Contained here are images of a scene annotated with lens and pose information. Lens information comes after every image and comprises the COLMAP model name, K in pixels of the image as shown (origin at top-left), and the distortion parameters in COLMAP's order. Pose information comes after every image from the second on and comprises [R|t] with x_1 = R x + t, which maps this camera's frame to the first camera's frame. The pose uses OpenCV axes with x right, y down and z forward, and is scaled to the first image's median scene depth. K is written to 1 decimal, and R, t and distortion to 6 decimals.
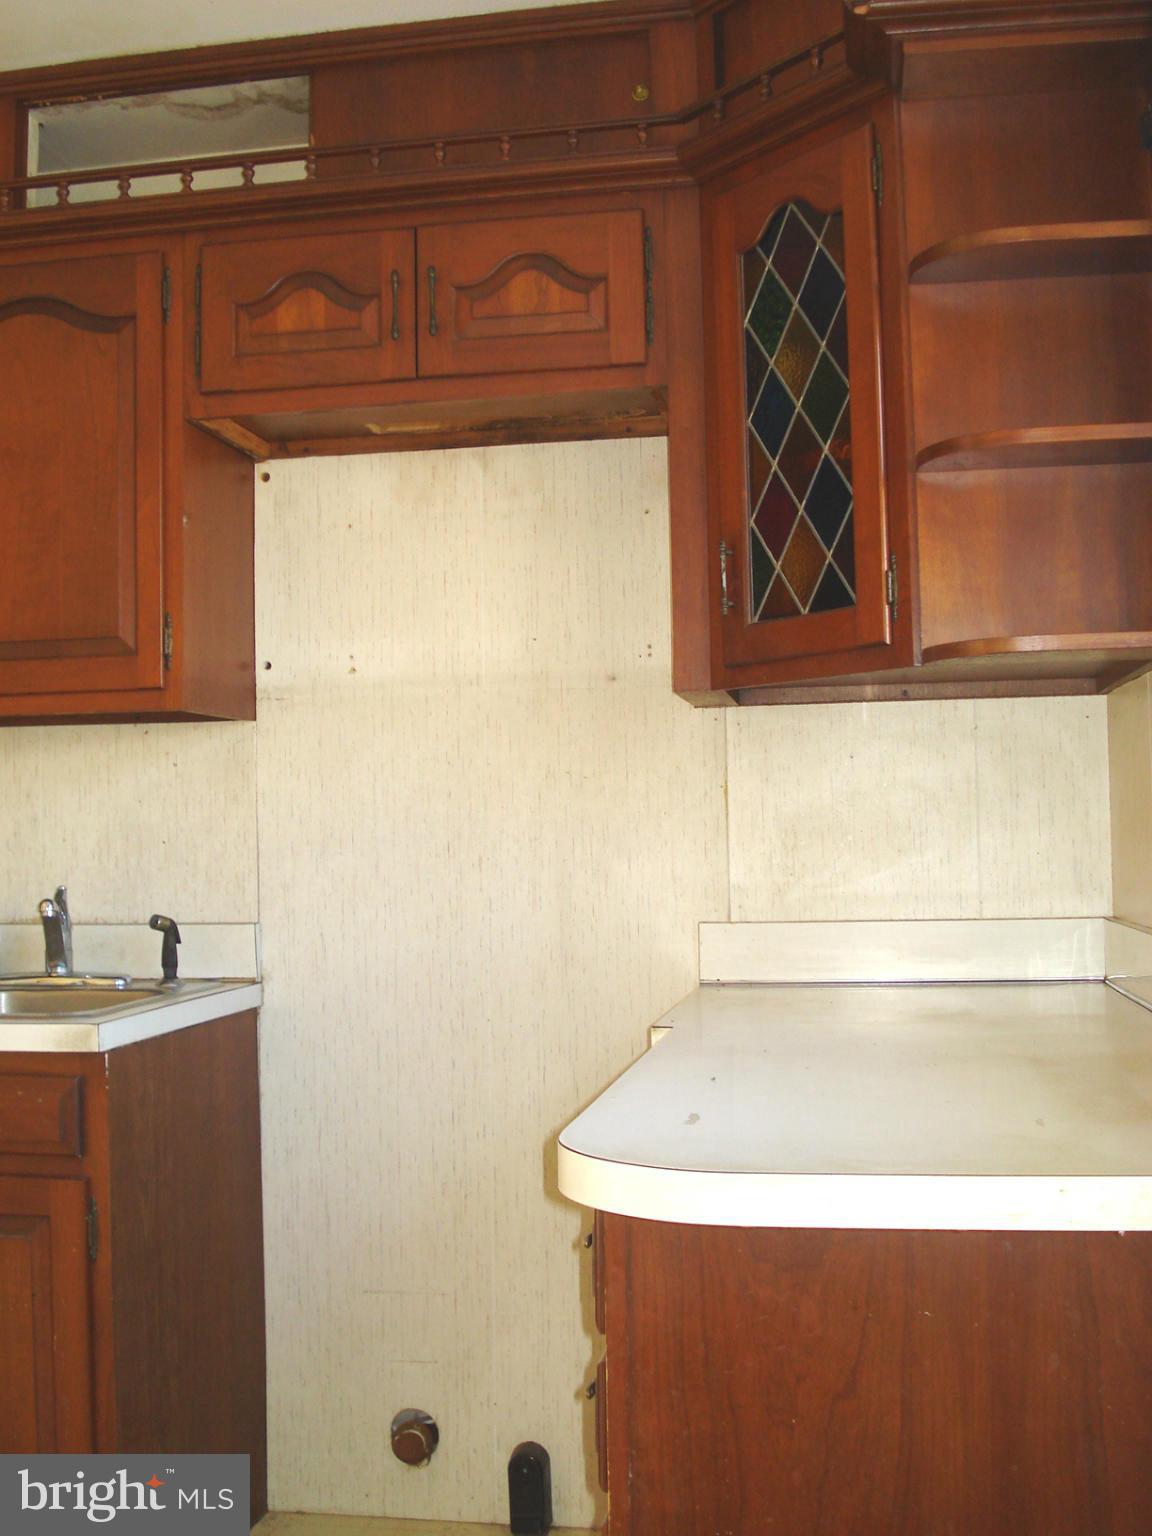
lens RADIAL K [[1709.8, 0, 576.0], [0, 1709.8, 768.0], [0, 0, 1]] dist [-0.103077, -0.040351]
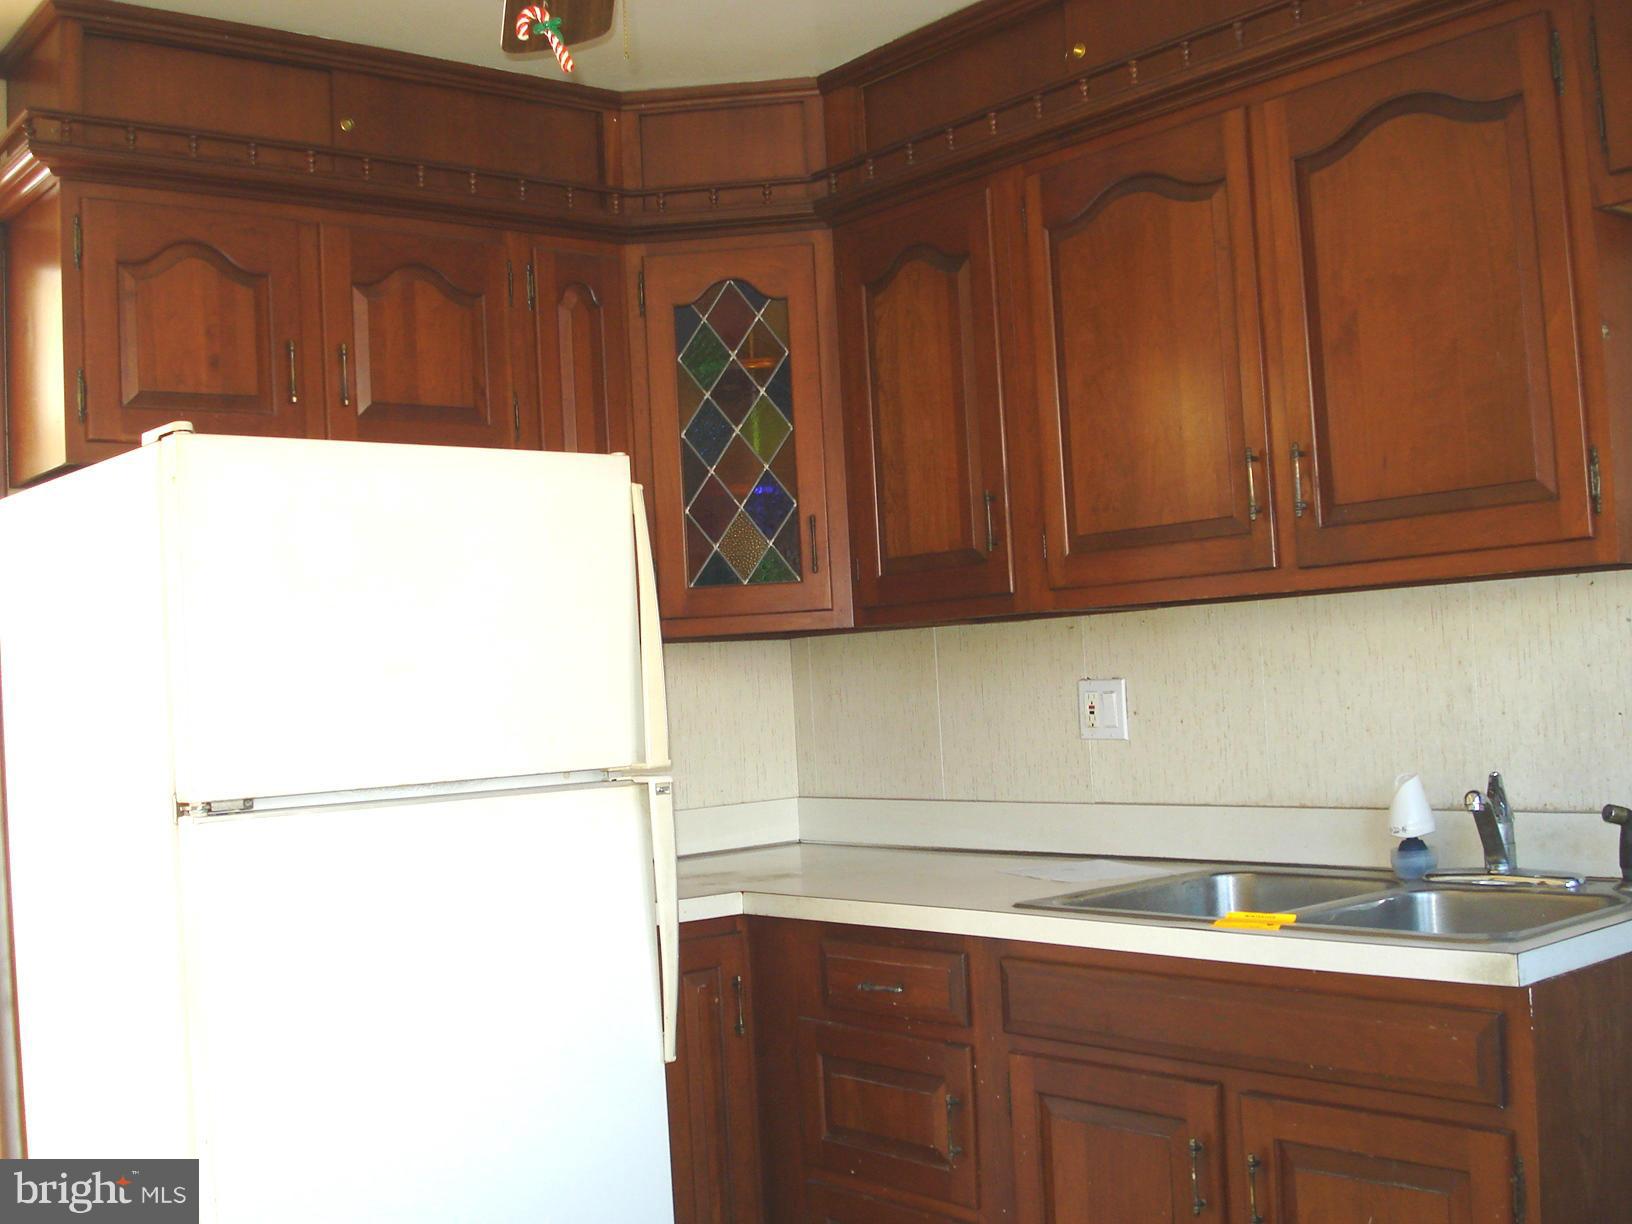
lens RADIAL K [[1816.6, 0, 816.0], [0, 1816.6, 612.0], [0, 0, 1]] dist [-0.103077, -0.040351]
pose [[0.753883, -0.050170, -0.655090, 0.035233], [0.065181, 0.997872, -0.001412, -0.033454], [0.653767, -0.041635, 0.755550, 0.097194]]
